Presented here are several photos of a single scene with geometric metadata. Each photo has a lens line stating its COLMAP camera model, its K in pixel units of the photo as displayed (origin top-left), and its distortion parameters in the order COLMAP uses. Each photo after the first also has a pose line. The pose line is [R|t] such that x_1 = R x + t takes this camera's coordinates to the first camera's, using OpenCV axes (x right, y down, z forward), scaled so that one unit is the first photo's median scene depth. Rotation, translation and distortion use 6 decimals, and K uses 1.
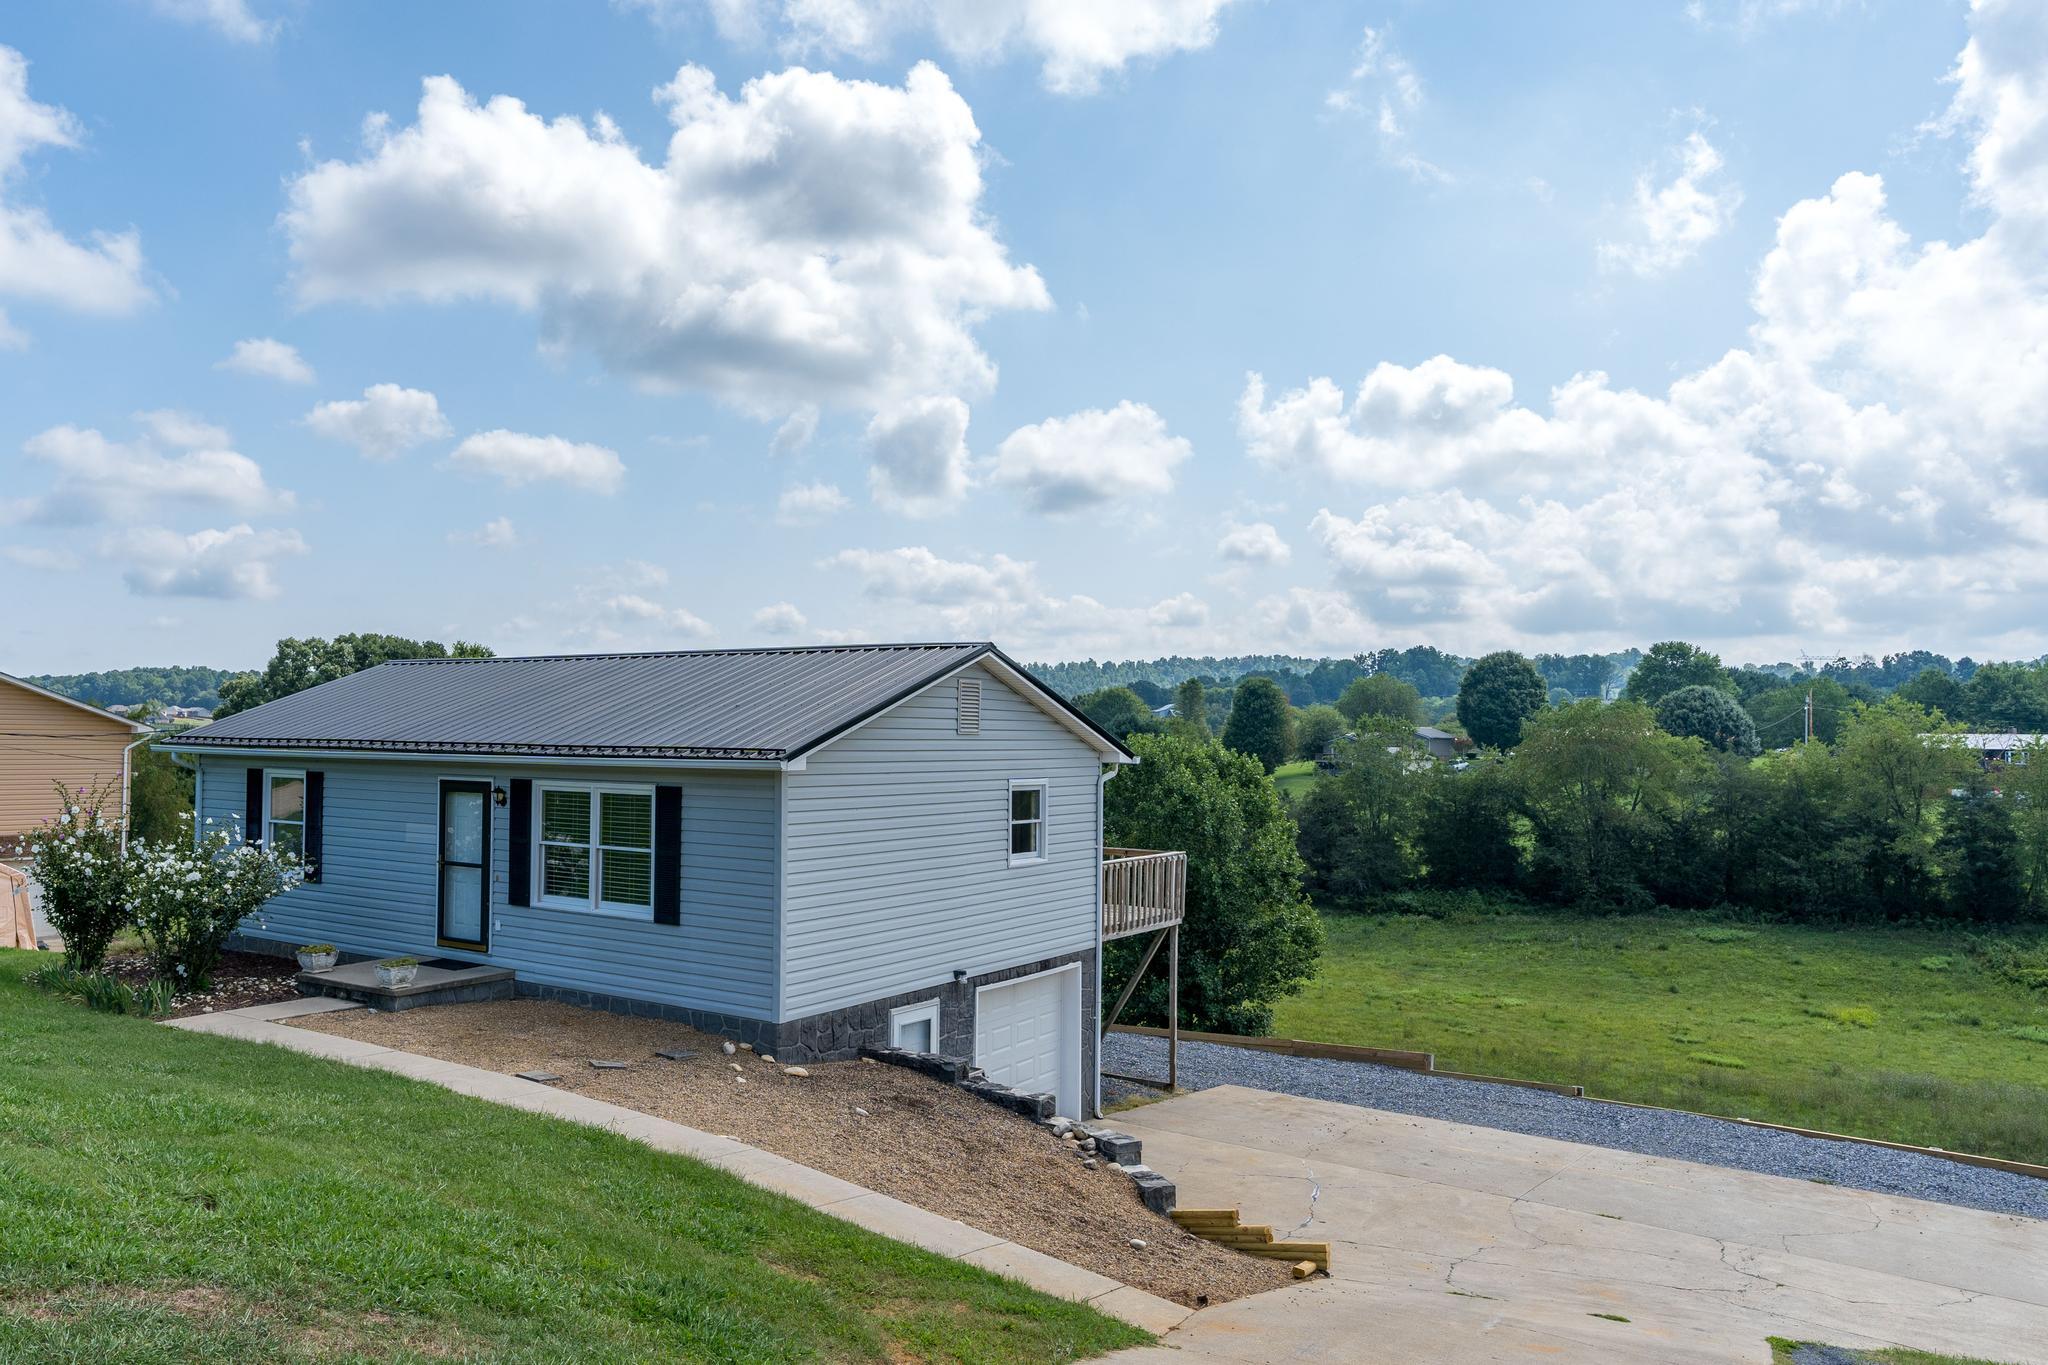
lens RADIAL K [[1444.1, 0, 852.1], [0, 1444.1, 675.1], [0, 0, 1]] dist [0.000353, 0.000158]
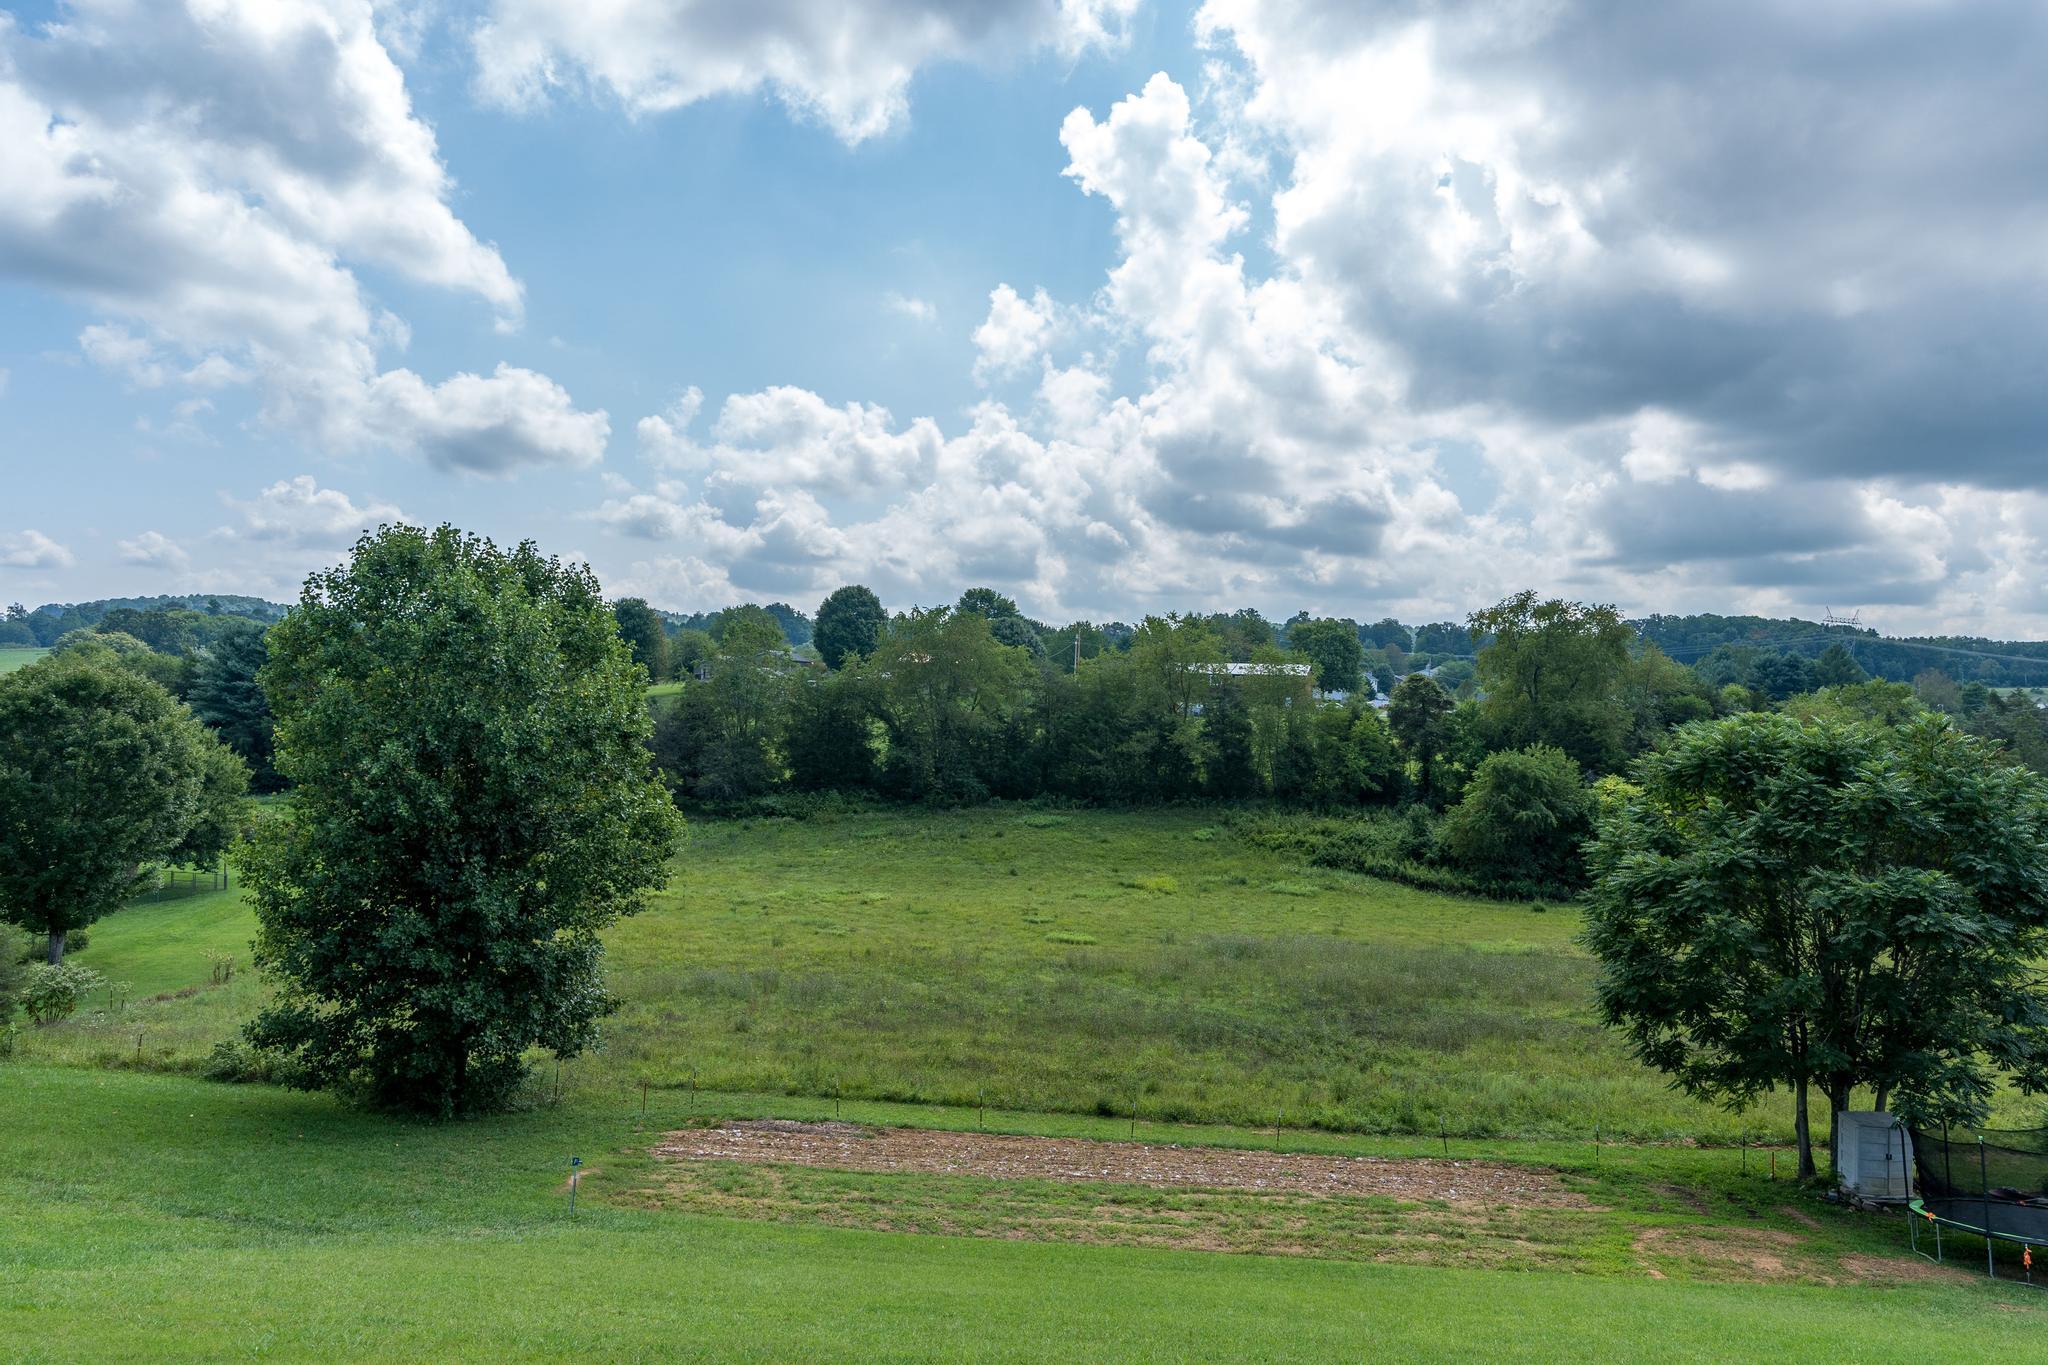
lens RADIAL K [[1291.7, 0, 1046.7], [0, 1291.7, 694.7], [0, 0, 1]] dist [-0.010681, 0.001340]
pose [[0.835727, 0.005644, 0.549116, 0.062176], [-0.036923, 0.998262, 0.045934, 0.038711], [-0.547903, -0.058663, 0.834483, 0.182822]]
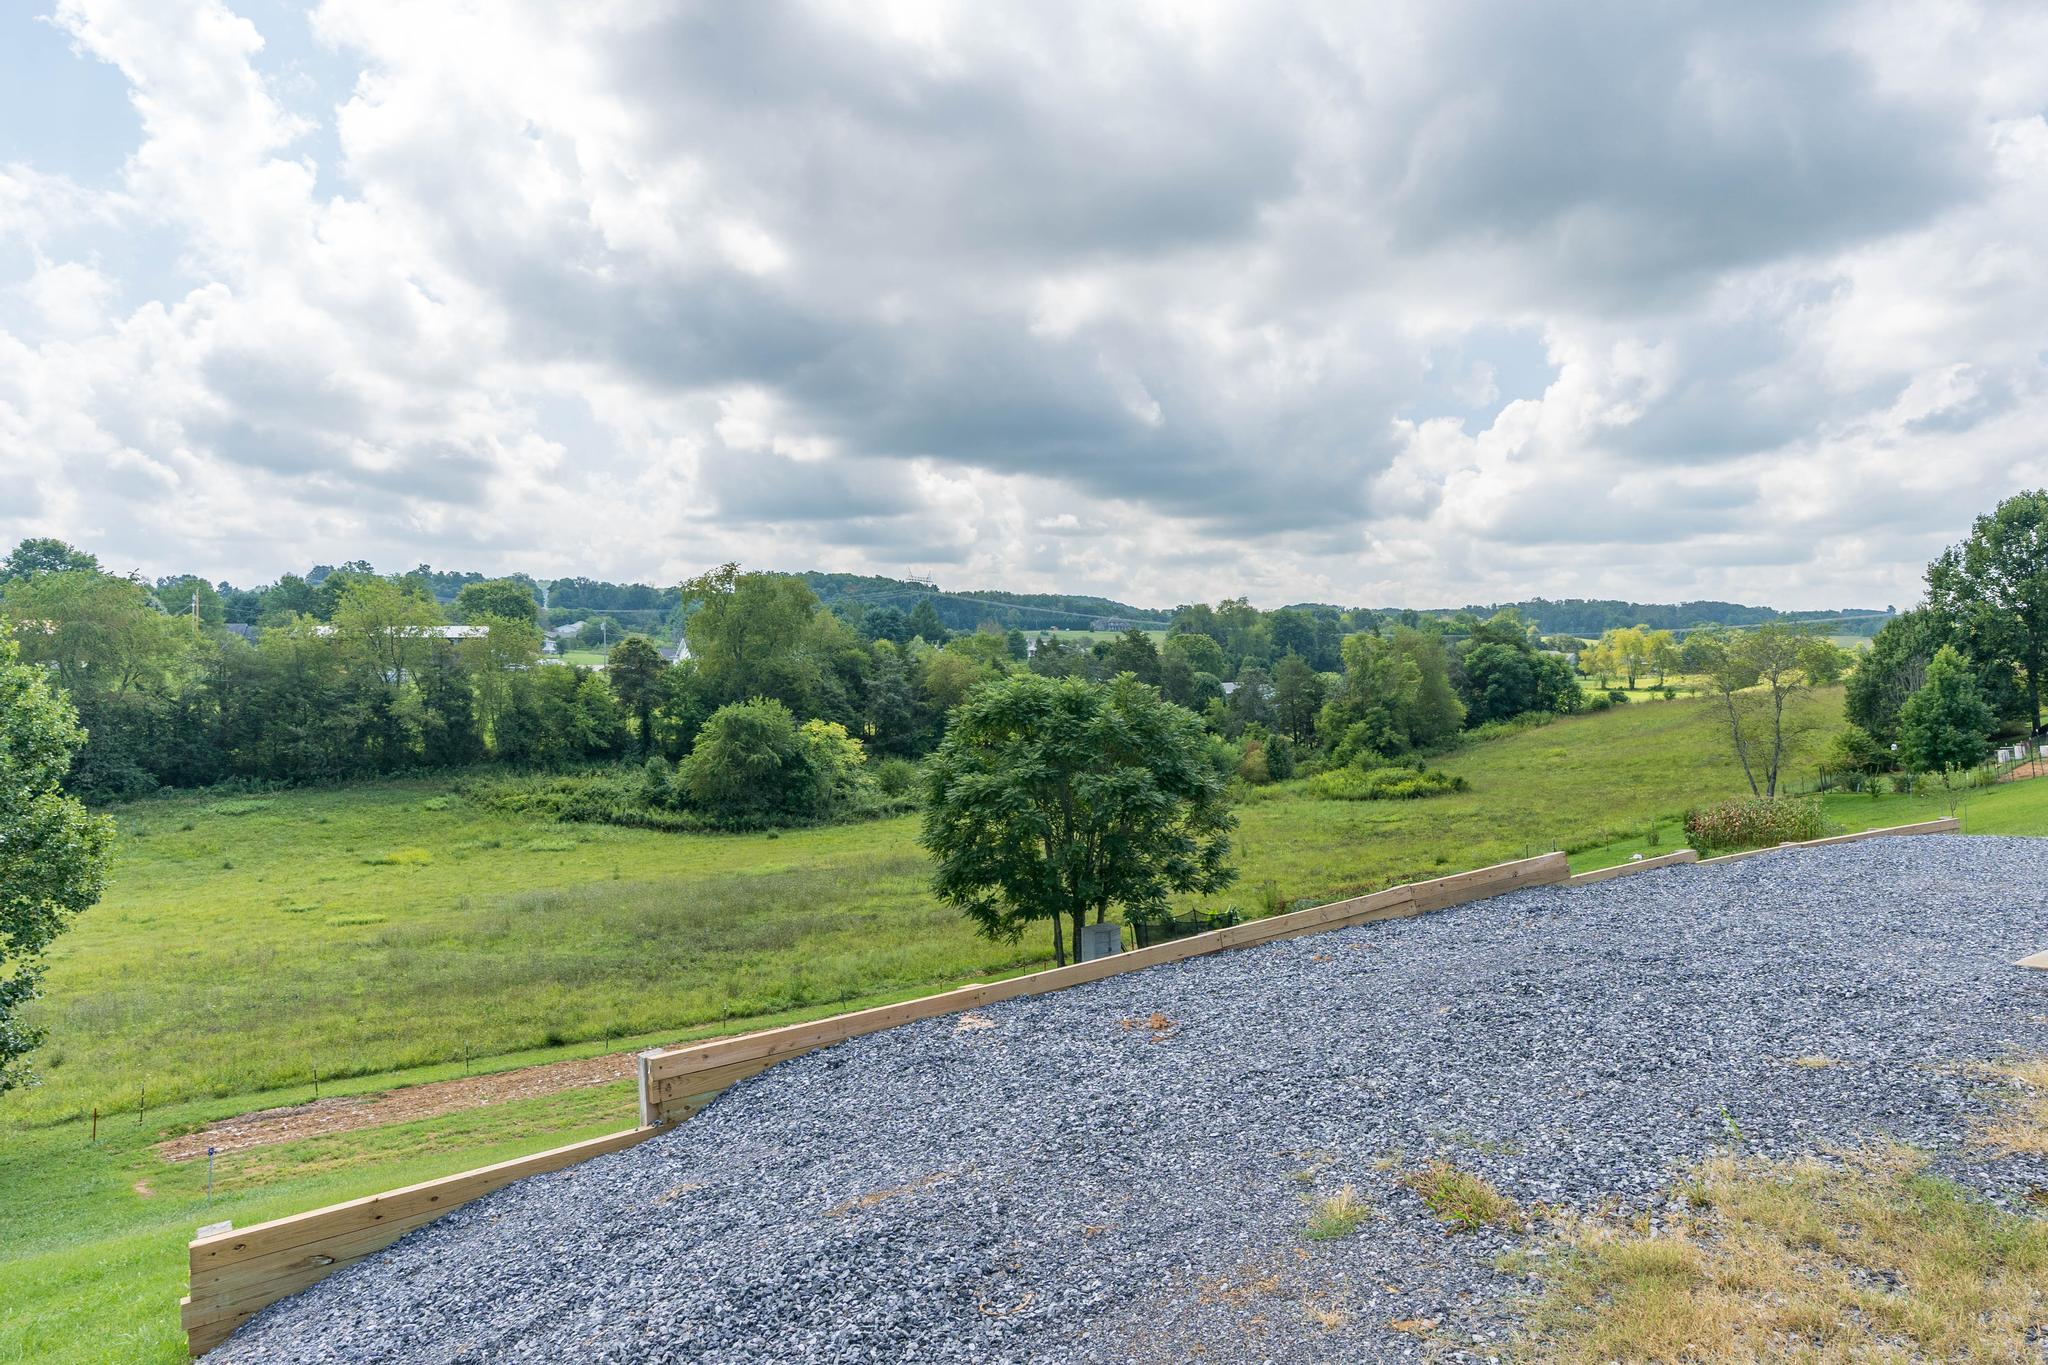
lens RADIAL K [[1243.1, 0, 1040.3], [0, 1243.1, 634.3], [0, 0, 1]] dist [-0.003945, -0.001909]
pose [[0.330269, -0.001966, 0.943885, -0.030546], [-0.029781, 0.999478, 0.012503, 0.031917], [-0.943417, -0.032240, 0.330038, 0.192071]]
